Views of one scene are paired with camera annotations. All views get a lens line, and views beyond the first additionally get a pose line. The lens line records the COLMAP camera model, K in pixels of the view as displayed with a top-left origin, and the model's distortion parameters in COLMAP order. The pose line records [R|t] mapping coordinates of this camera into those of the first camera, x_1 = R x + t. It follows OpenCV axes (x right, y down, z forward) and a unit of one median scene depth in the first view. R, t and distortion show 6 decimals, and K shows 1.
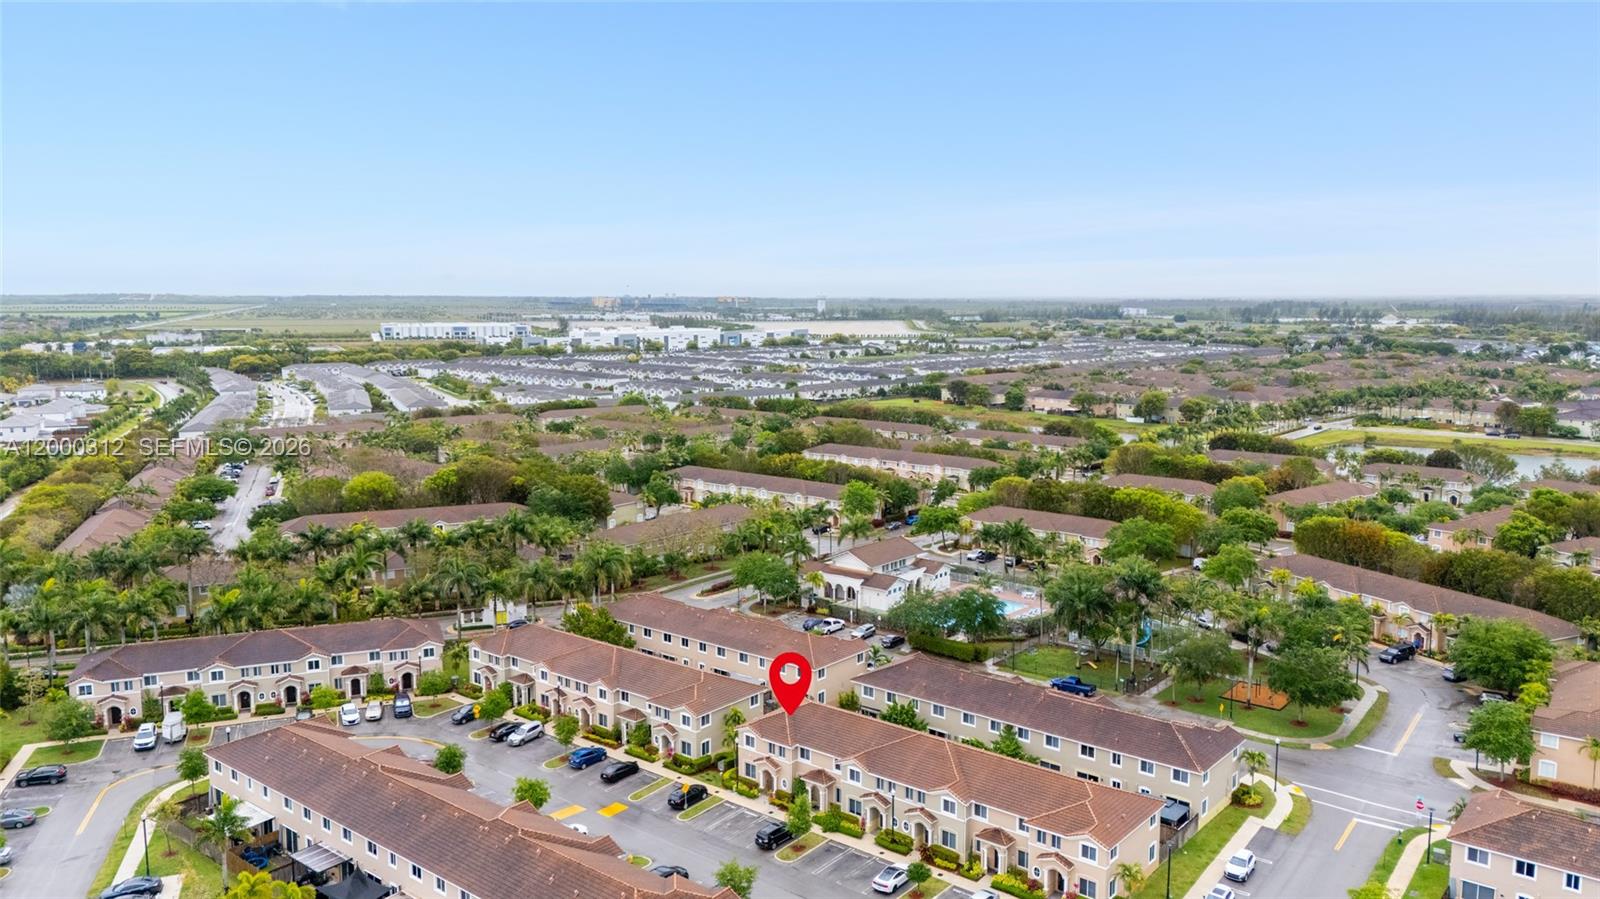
lens RADIAL K [[1160.3, 0, 817.6], [0, 1160.3, 458.3], [0, 0, 1]] dist [0.083279, -0.058947]
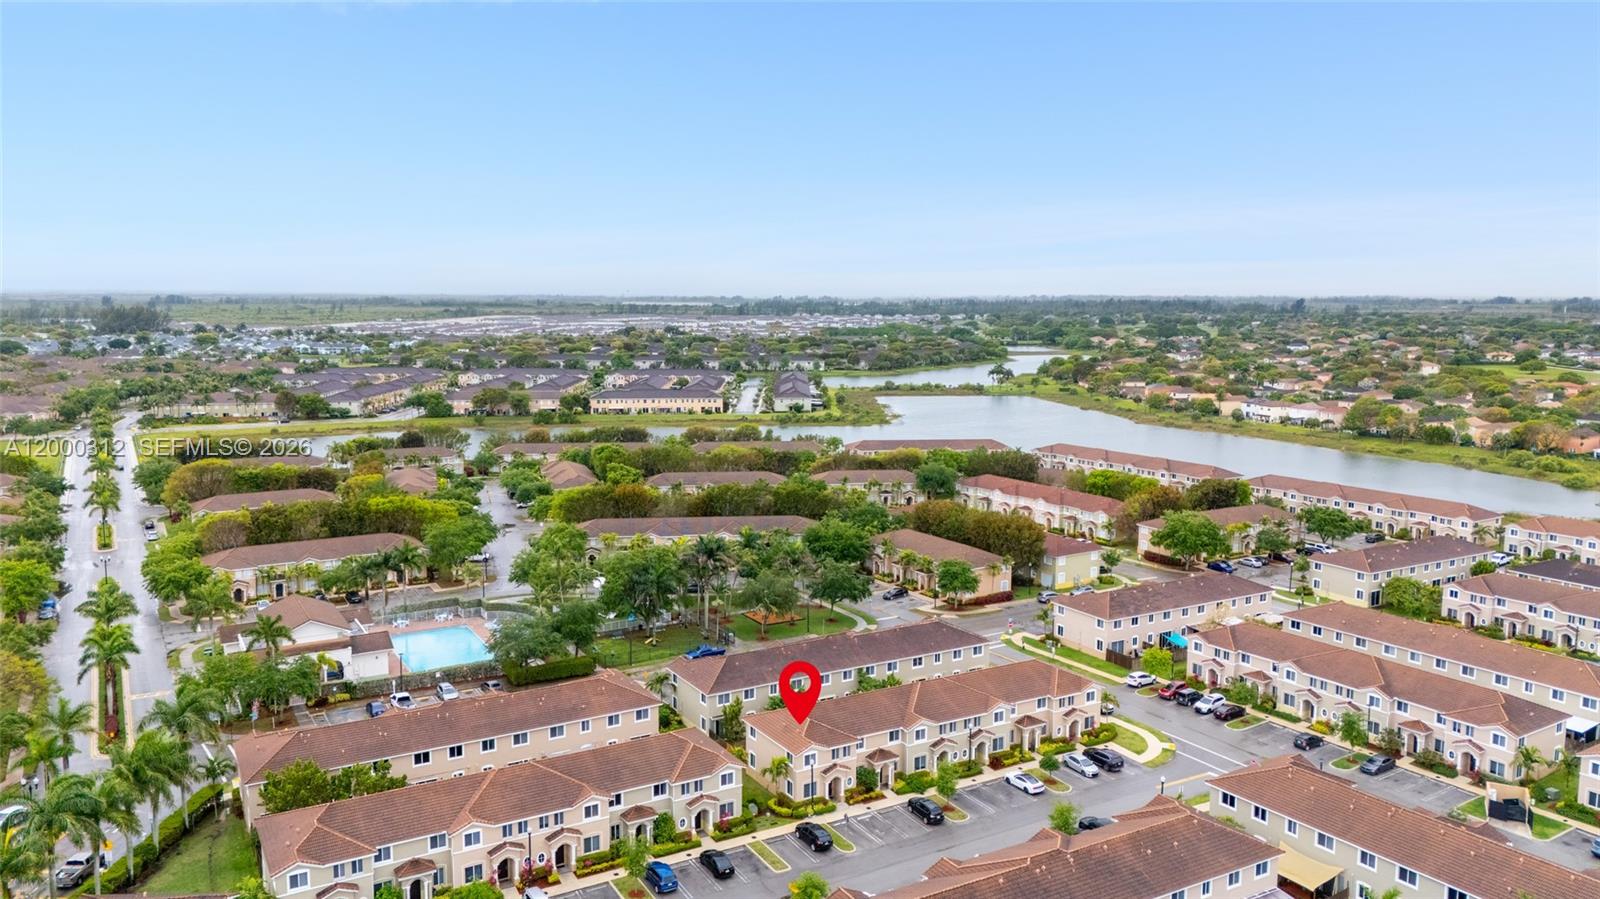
lens RADIAL K [[1160.3, 0, 797.6], [0, 1160.3, 450.1], [0, 0, 1]] dist [0.083279, -0.058947]
pose [[0.356728, -0.125282, 0.925770, -0.326173], [0.126757, 0.988294, 0.084900, -0.033356], [-0.925569, 0.087062, 0.368432, 0.222162]]
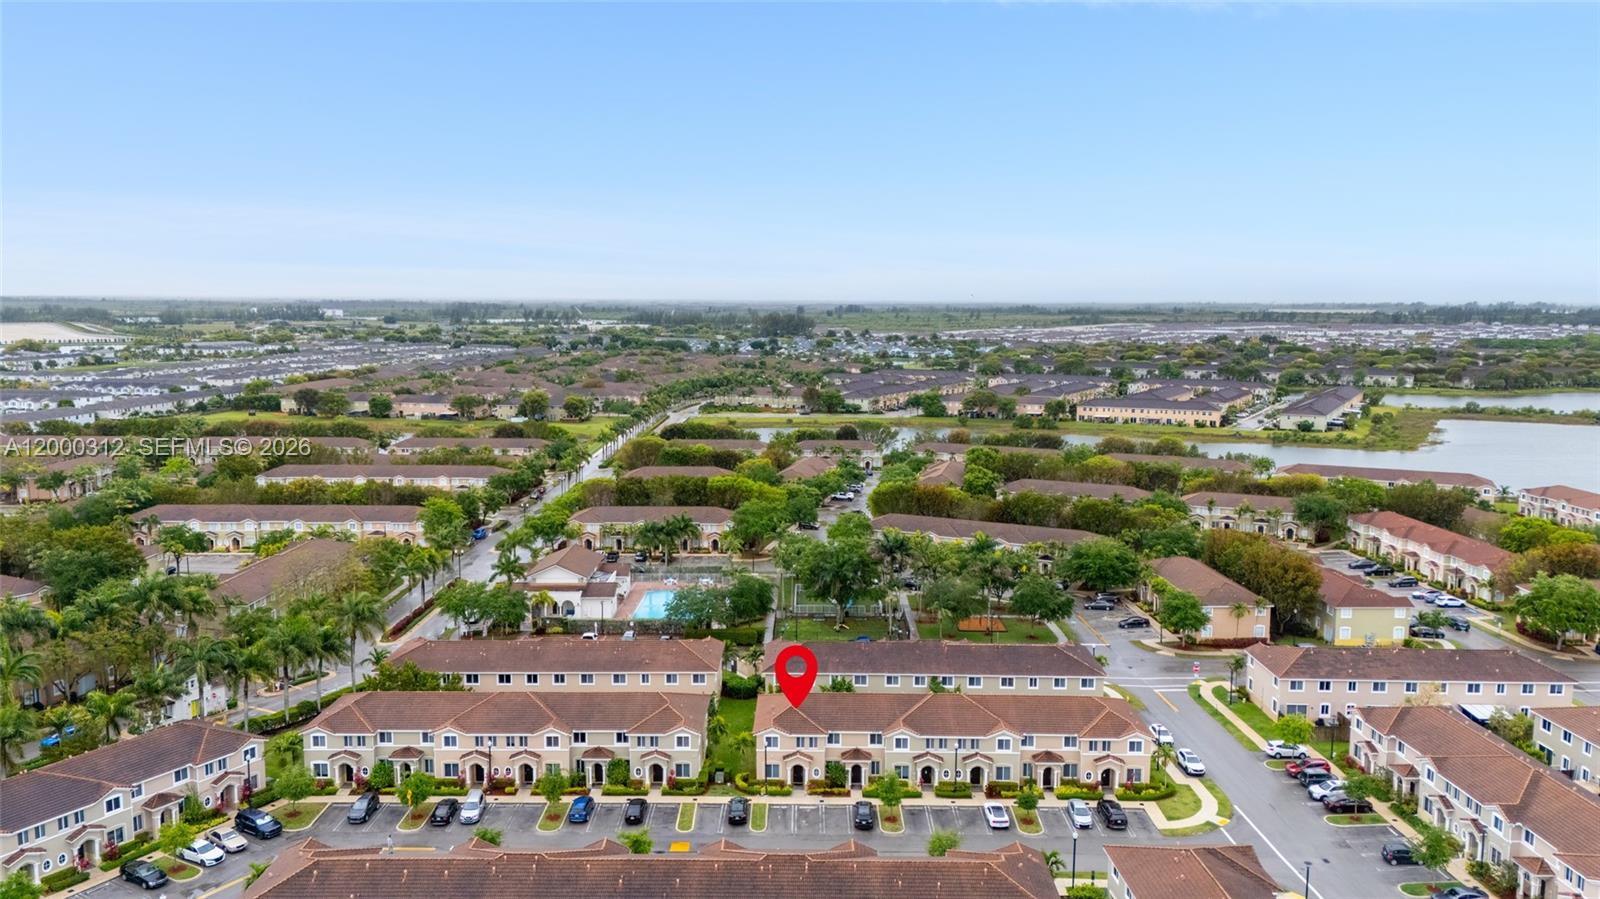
lens RADIAL K [[1160.3, 0, 806.3], [0, 1160.3, 447.6], [0, 0, 1]] dist [0.083279, -0.058947]
pose [[0.783427, -0.077128, 0.616679, -0.224940], [0.083150, 0.996356, 0.018981, -0.009969], [-0.615896, 0.036407, 0.786986, 0.062118]]
